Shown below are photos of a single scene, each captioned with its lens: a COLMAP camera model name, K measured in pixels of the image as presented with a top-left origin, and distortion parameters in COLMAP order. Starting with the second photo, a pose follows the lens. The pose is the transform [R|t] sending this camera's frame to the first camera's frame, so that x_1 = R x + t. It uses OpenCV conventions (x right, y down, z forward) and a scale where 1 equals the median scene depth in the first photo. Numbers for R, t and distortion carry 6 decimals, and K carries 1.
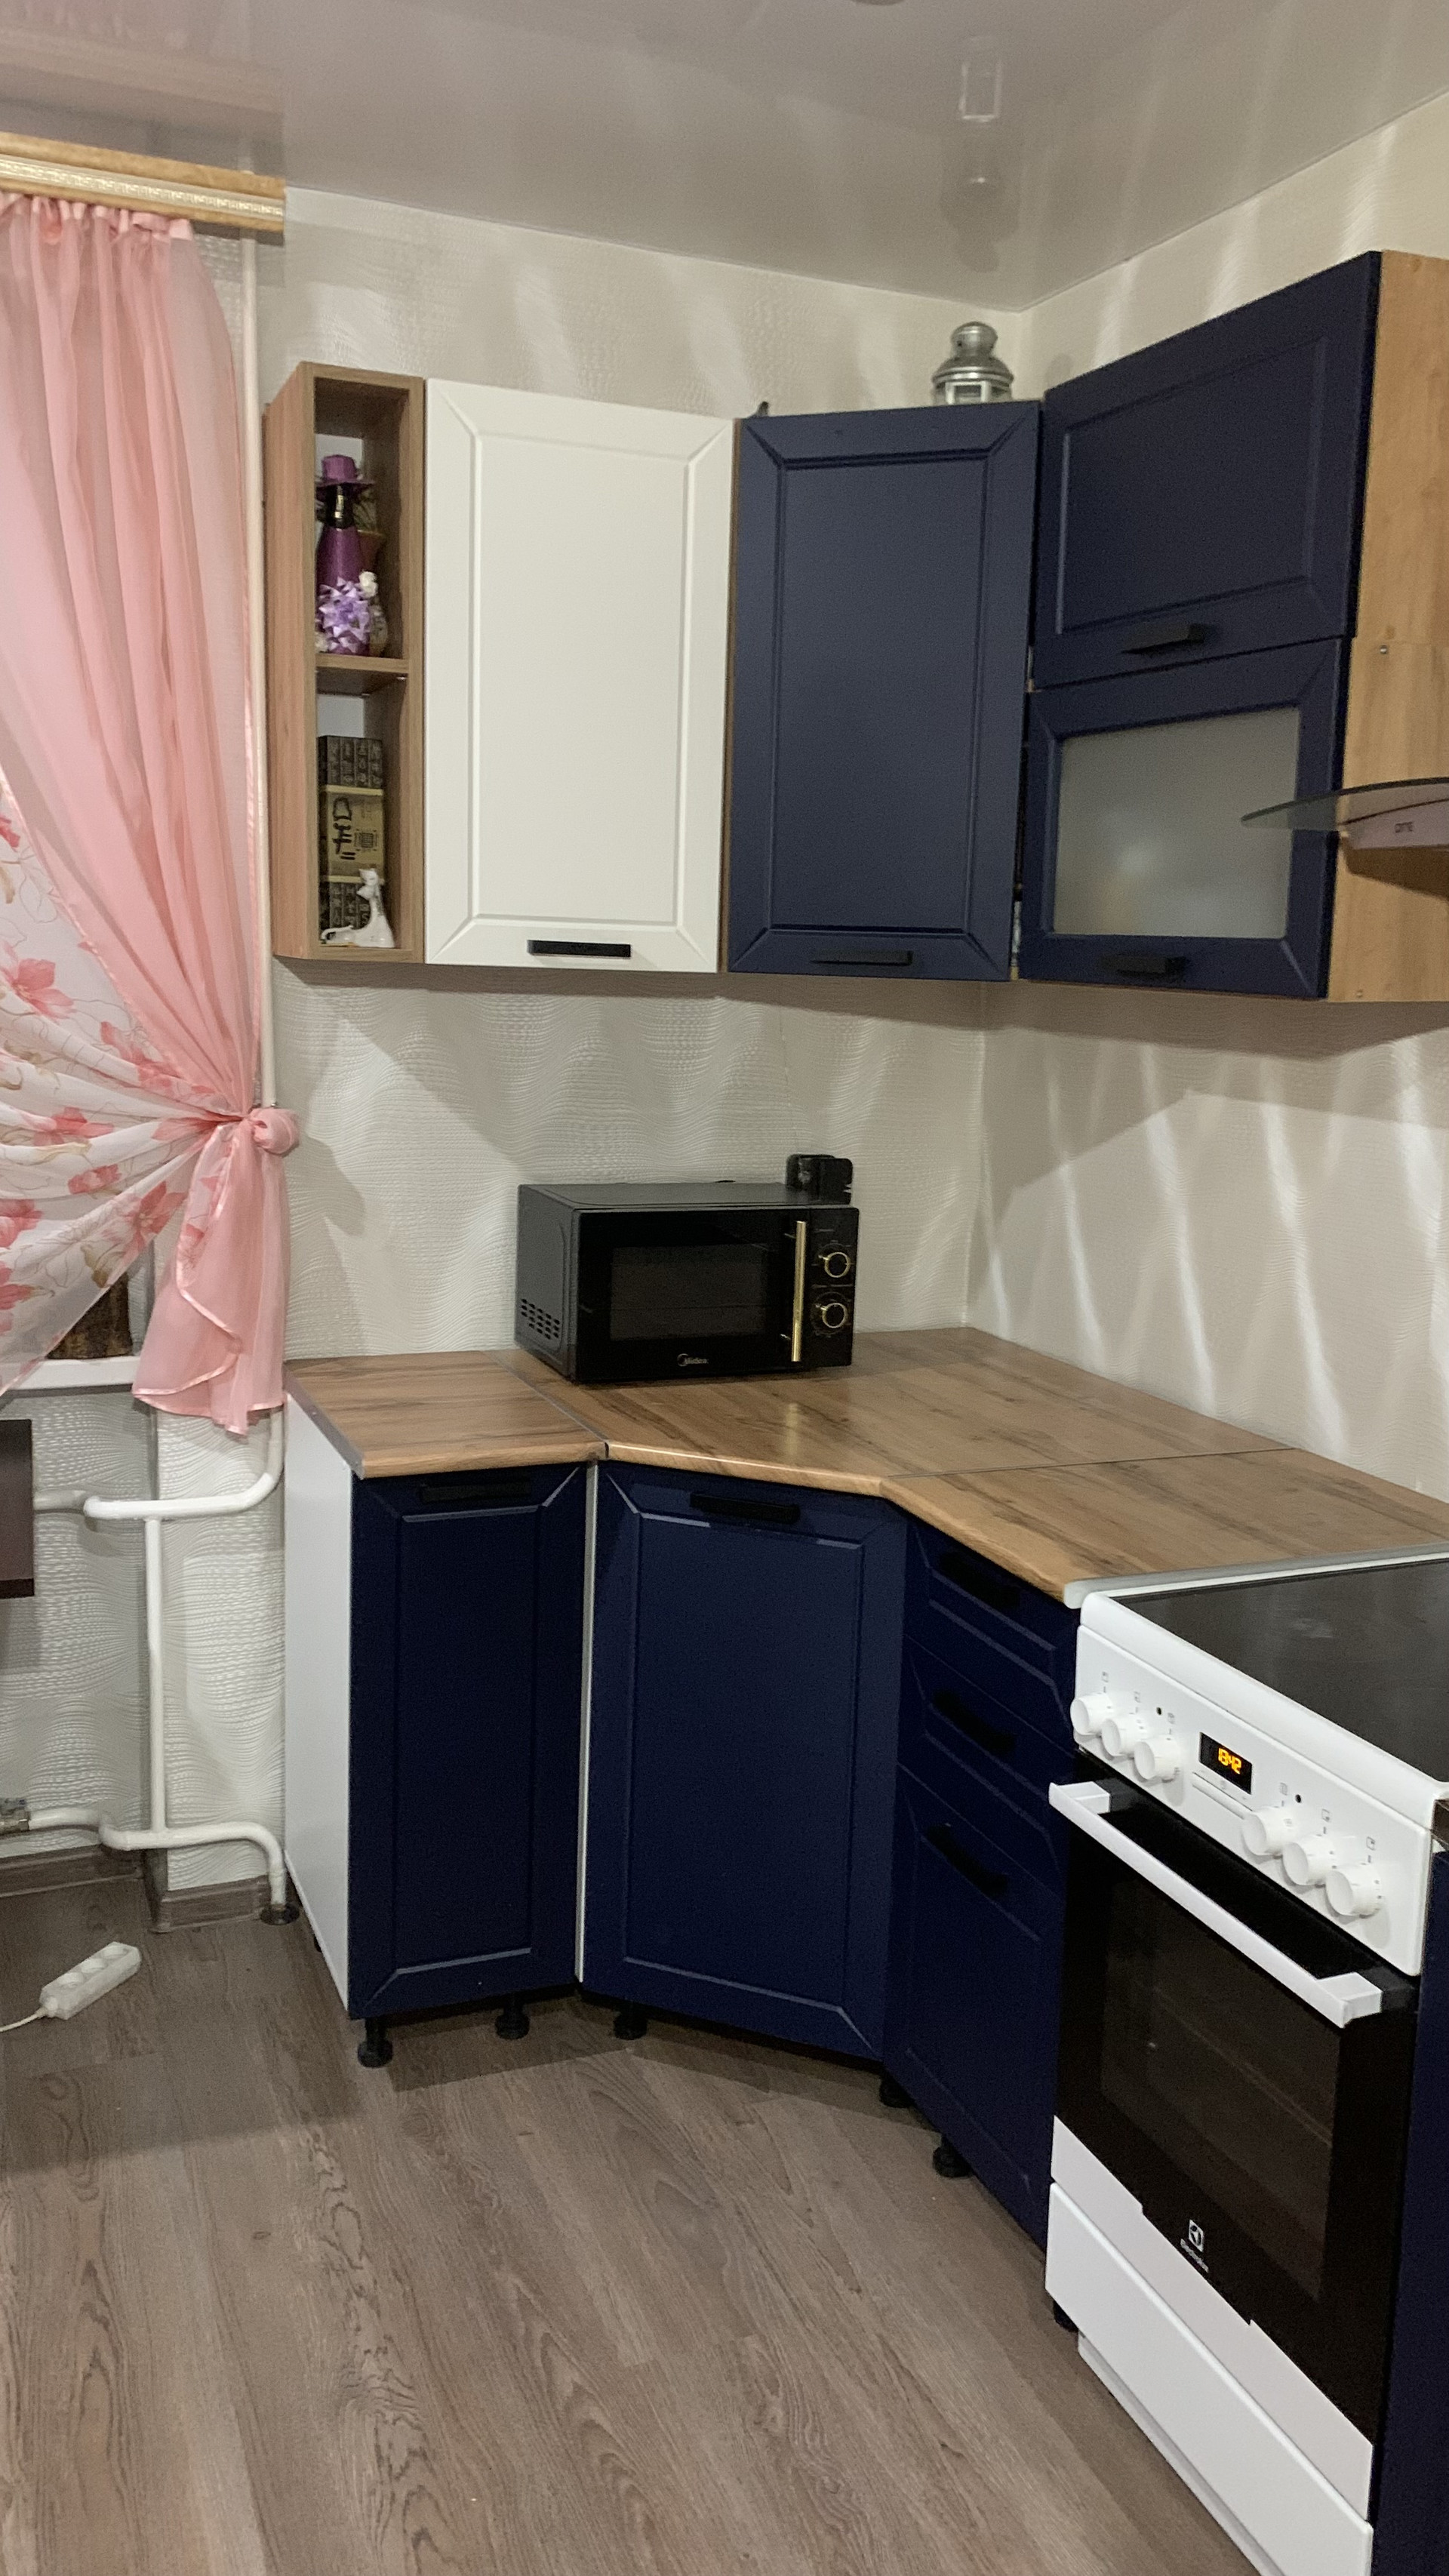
lens RADIAL K [[1974.0, 0, 714.3], [0, 1974.0, 1313.6], [0, 0, 1]] dist [0.059757, -0.059896]
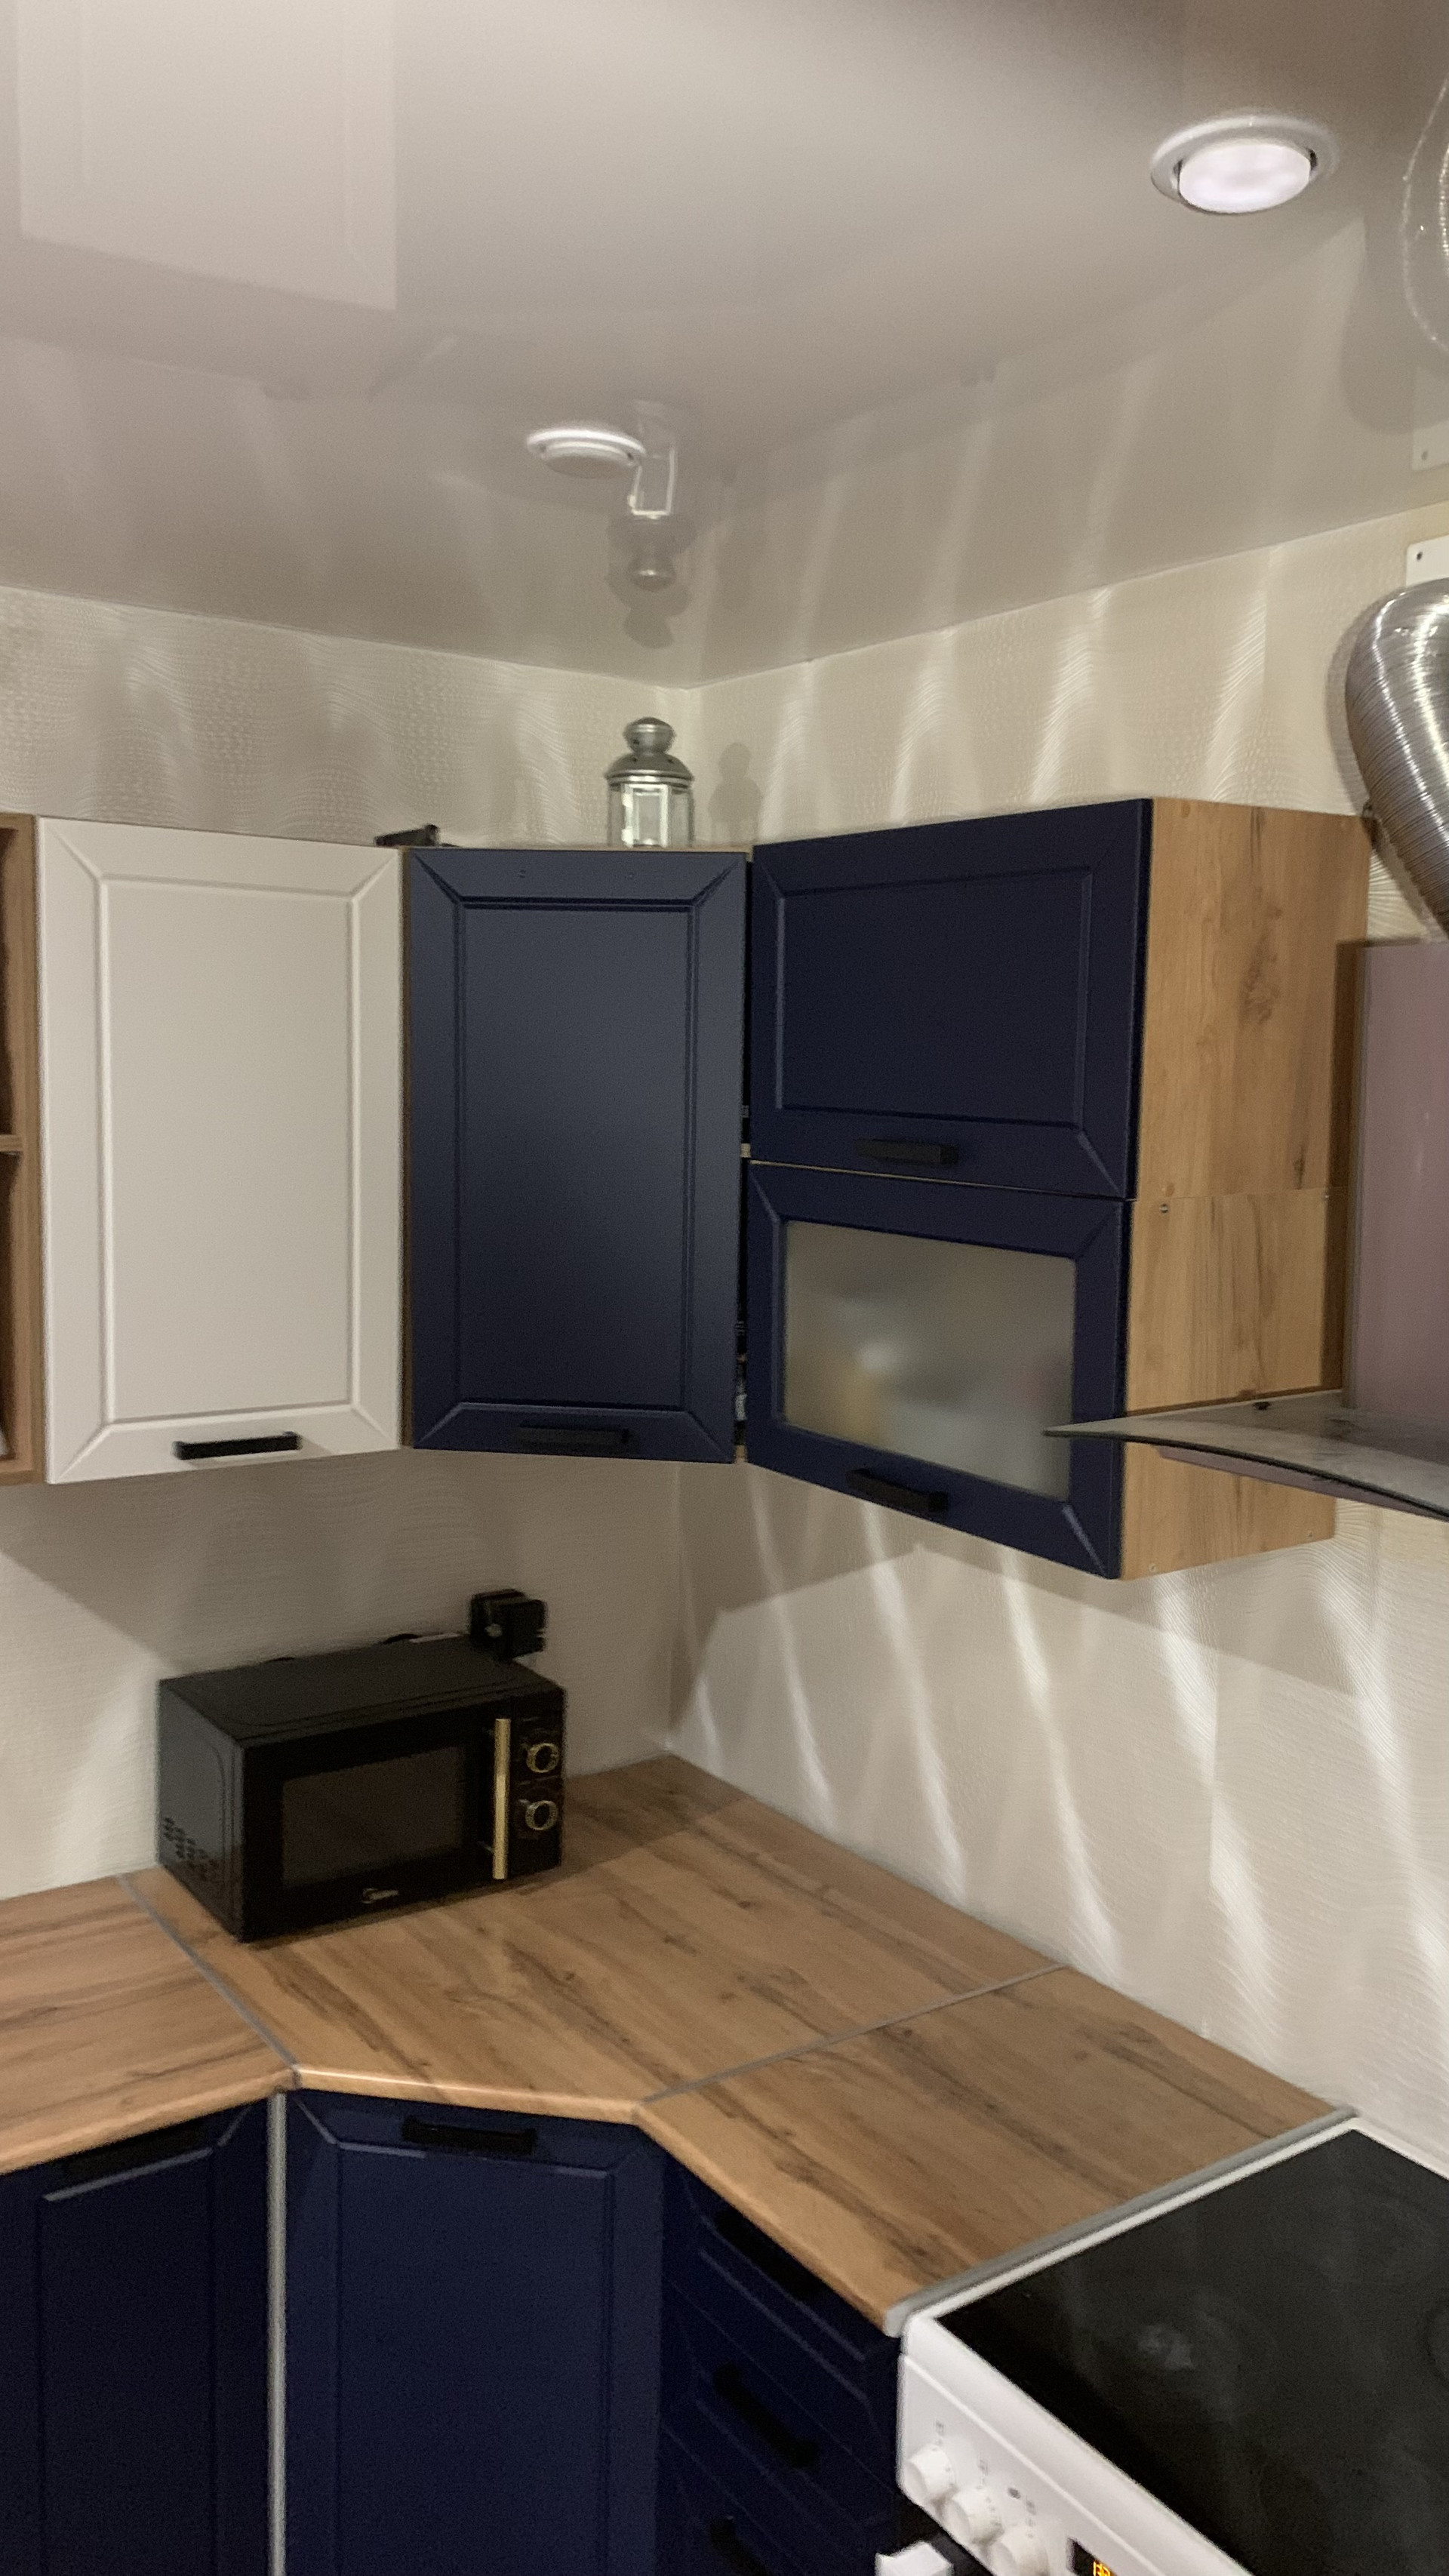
lens RADIAL K [[1974.0, 0, 701.6], [0, 1974.0, 1300.7], [0, 0, 1]] dist [0.059757, -0.059896]
pose [[0.977934, -0.034333, 0.206073, -0.048051], [0.044120, 0.998097, -0.043086, -0.207846], [-0.204201, 0.051227, 0.977588, 0.127264]]
